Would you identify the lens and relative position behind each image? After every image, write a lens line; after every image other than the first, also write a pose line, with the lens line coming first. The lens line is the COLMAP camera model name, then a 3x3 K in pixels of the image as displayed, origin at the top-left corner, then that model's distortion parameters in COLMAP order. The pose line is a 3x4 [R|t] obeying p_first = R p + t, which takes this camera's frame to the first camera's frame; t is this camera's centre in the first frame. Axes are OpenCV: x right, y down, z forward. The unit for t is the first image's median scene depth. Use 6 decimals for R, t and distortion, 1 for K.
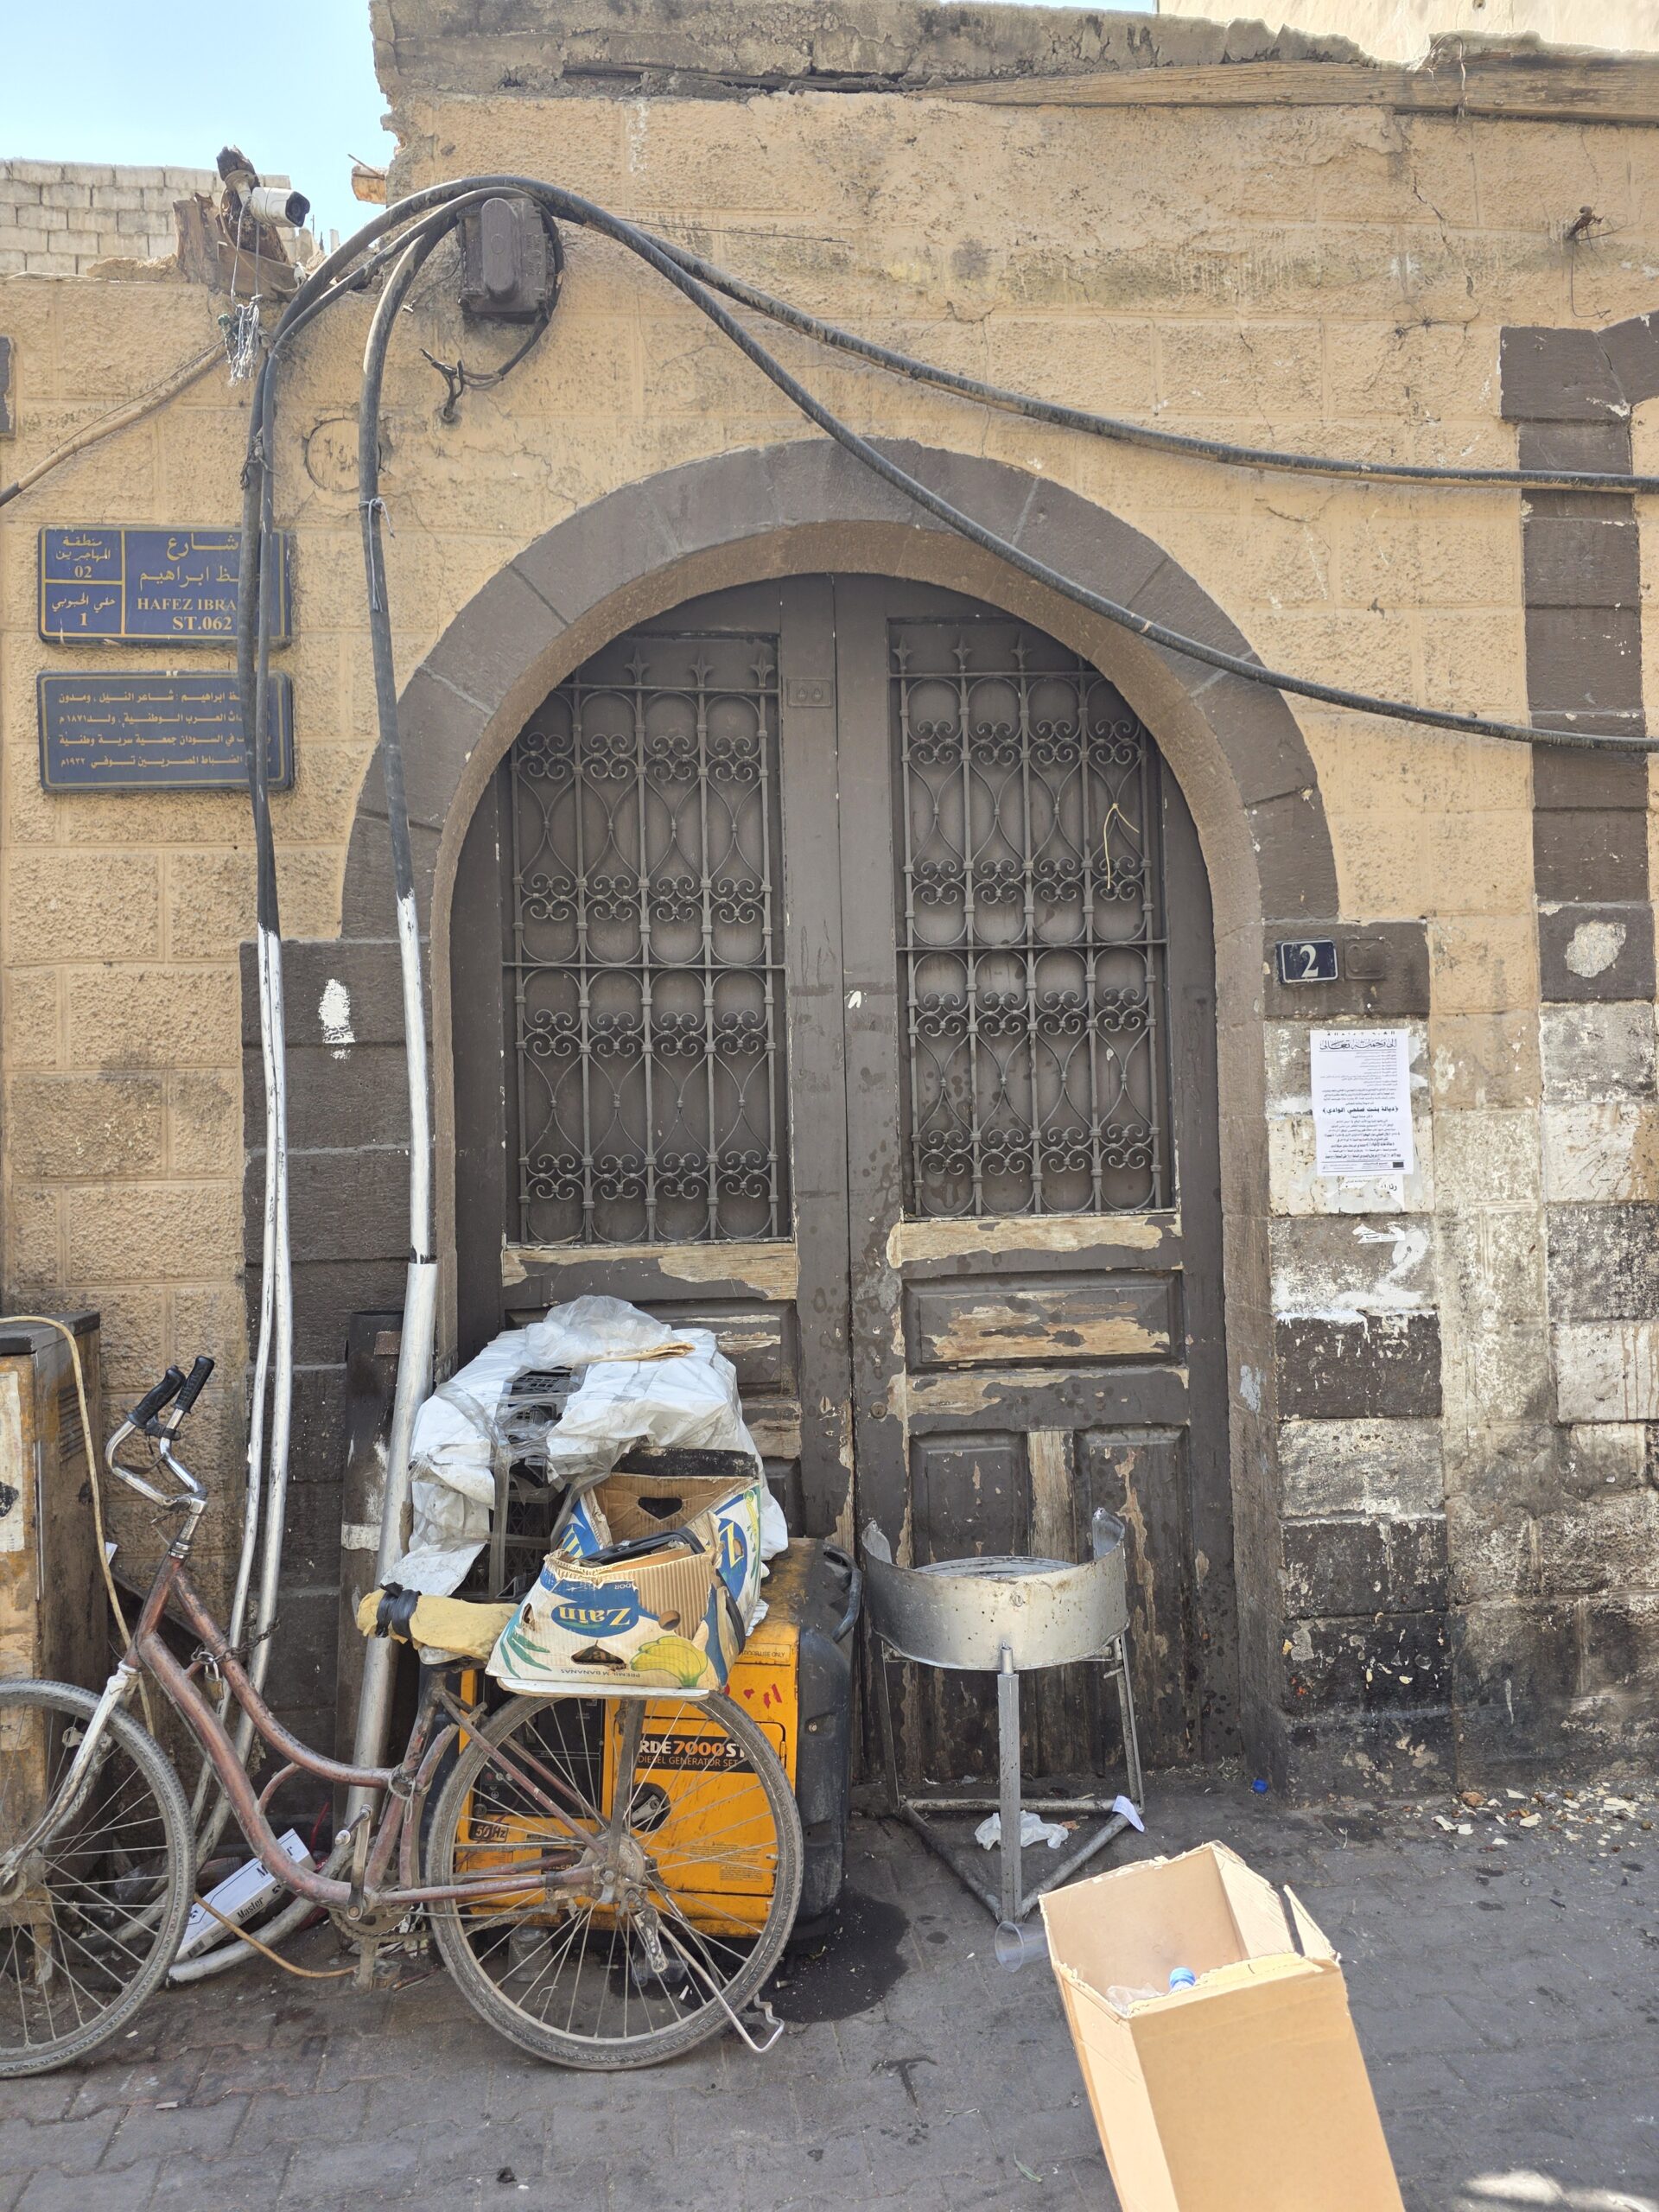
lens RADIAL K [[1483.9, 0, 818.6], [0, 1483.9, 1098.4], [0, 0, 1]] dist [0.026446, -0.037033]
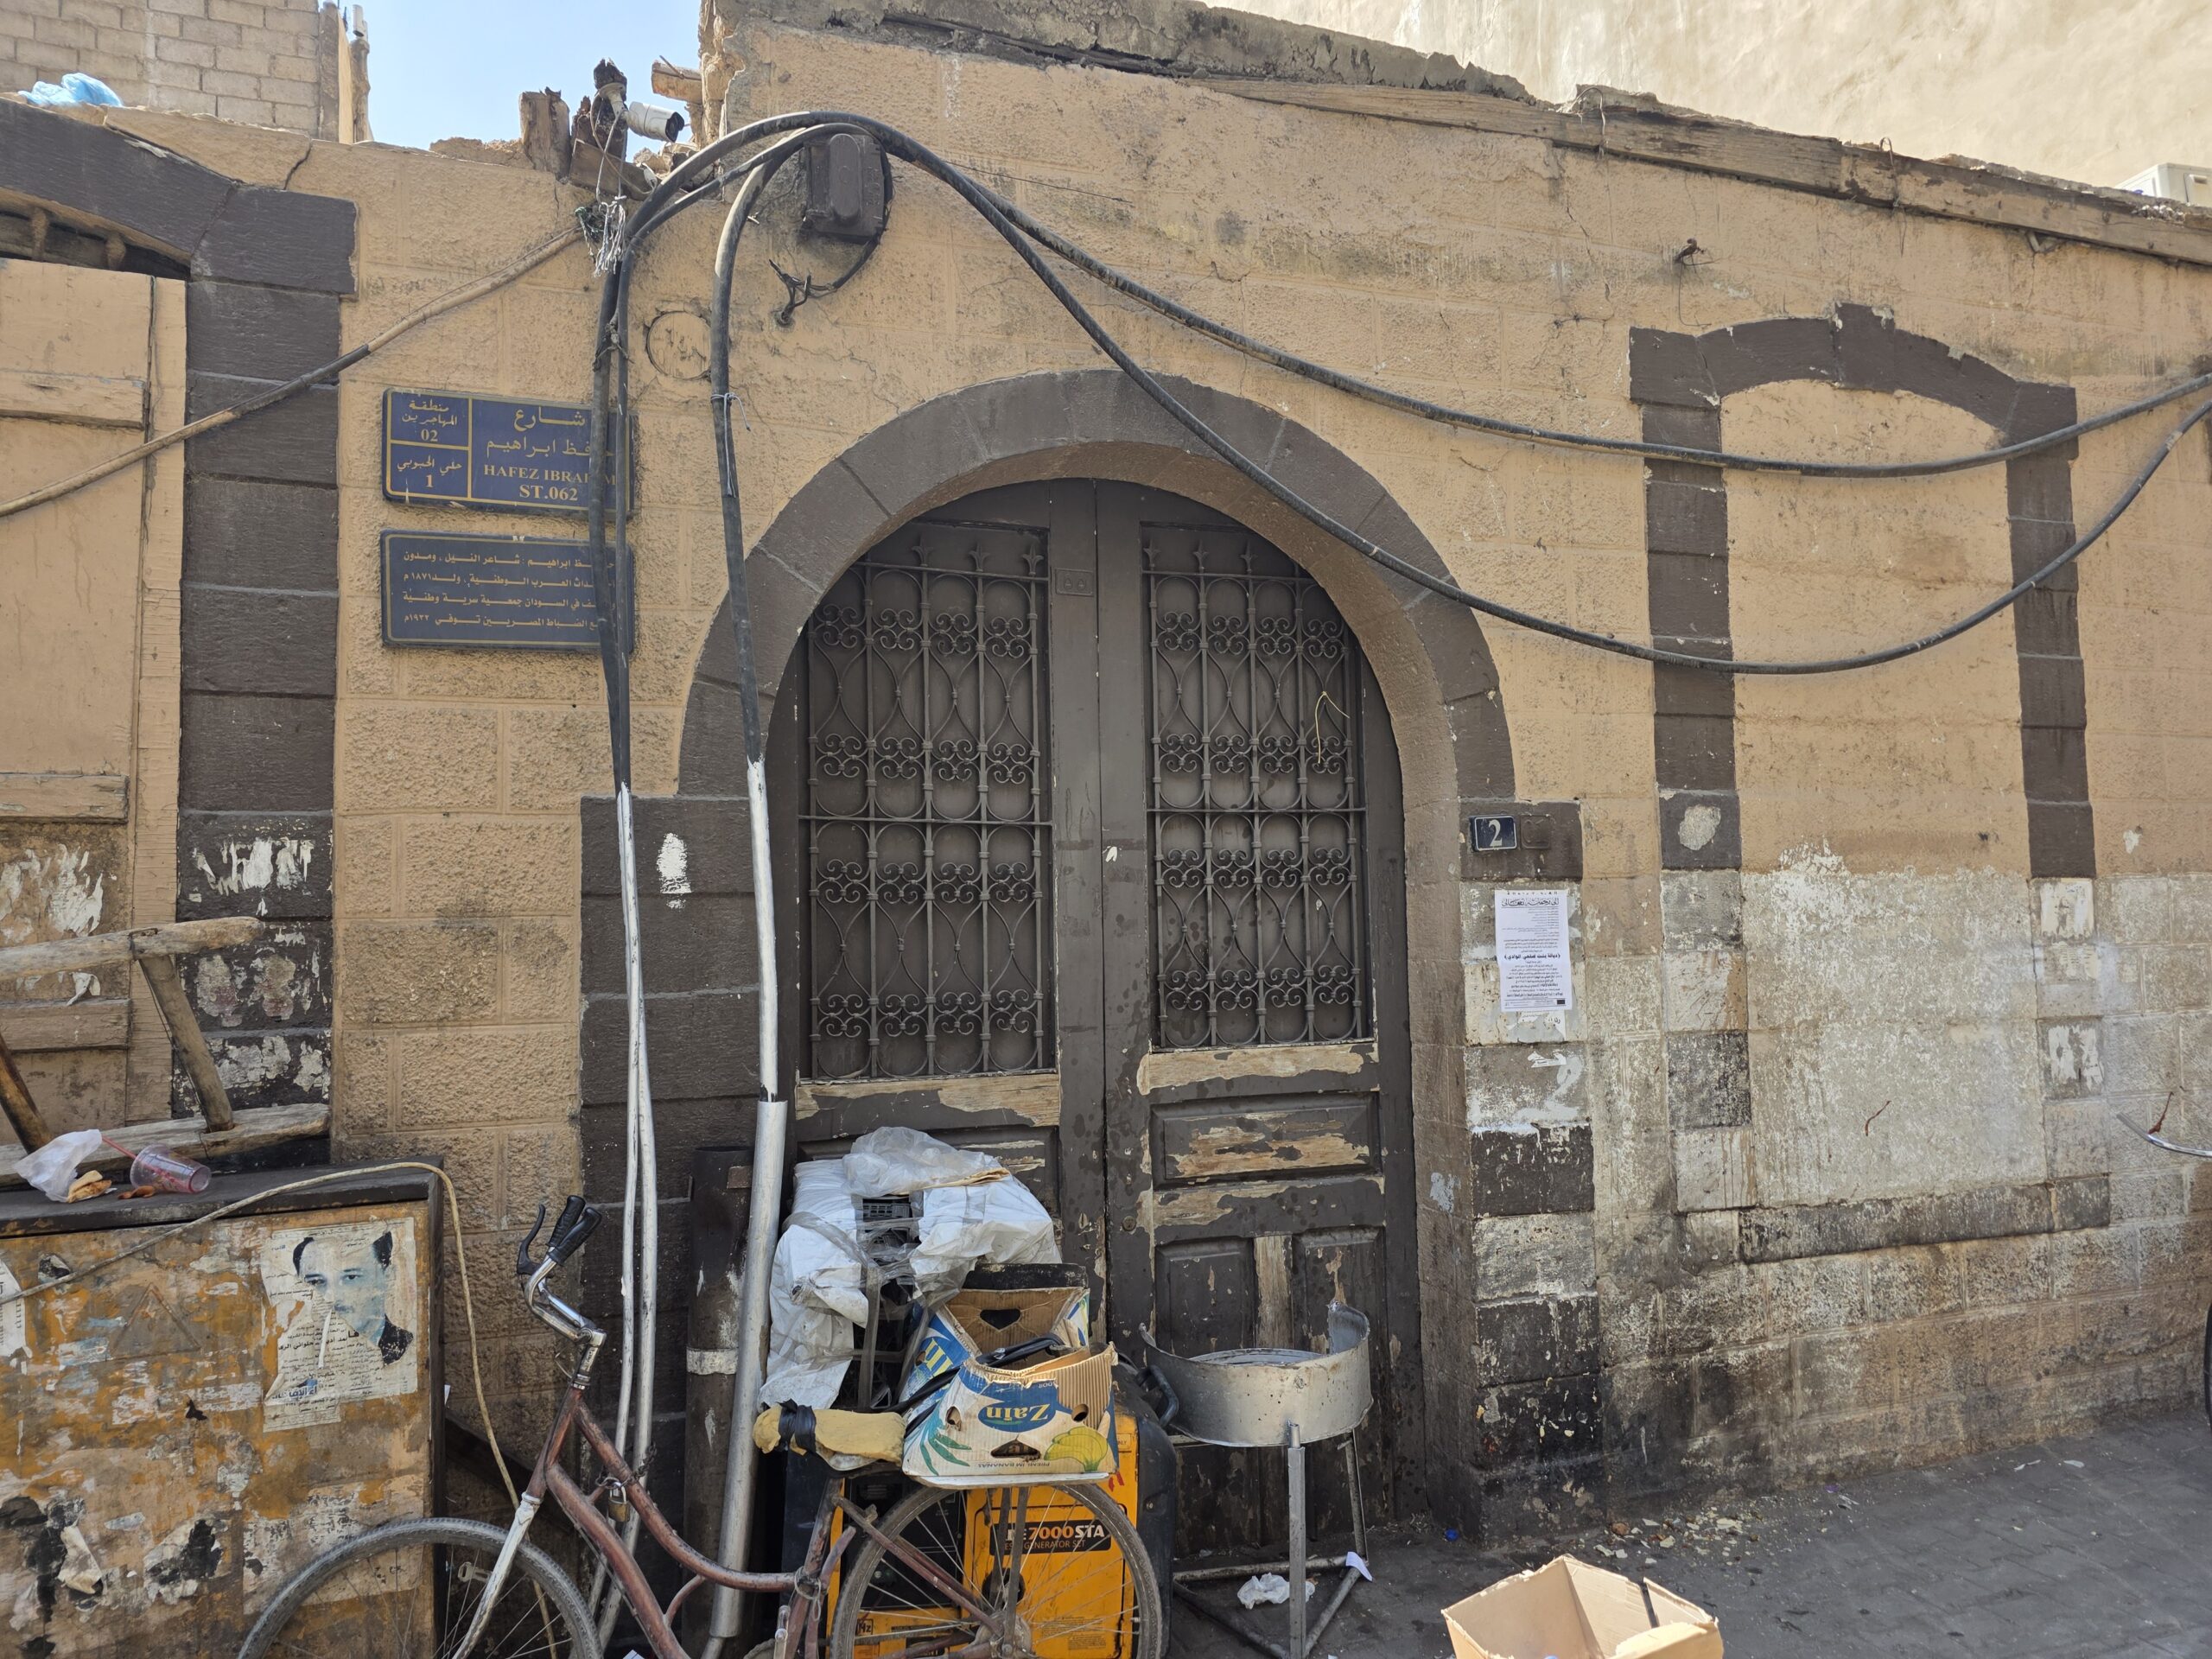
lens RADIAL K [[1483.9, 0, 1123.7], [0, 1483.9, 850.8], [0, 0, 1]] dist [0.026446, -0.037033]
pose [[0.972497, 0.019389, 0.232105, -0.242534], [-0.010498, 0.999165, -0.039478, -0.027294], [-0.232677, 0.035956, 0.971889, -0.099987]]
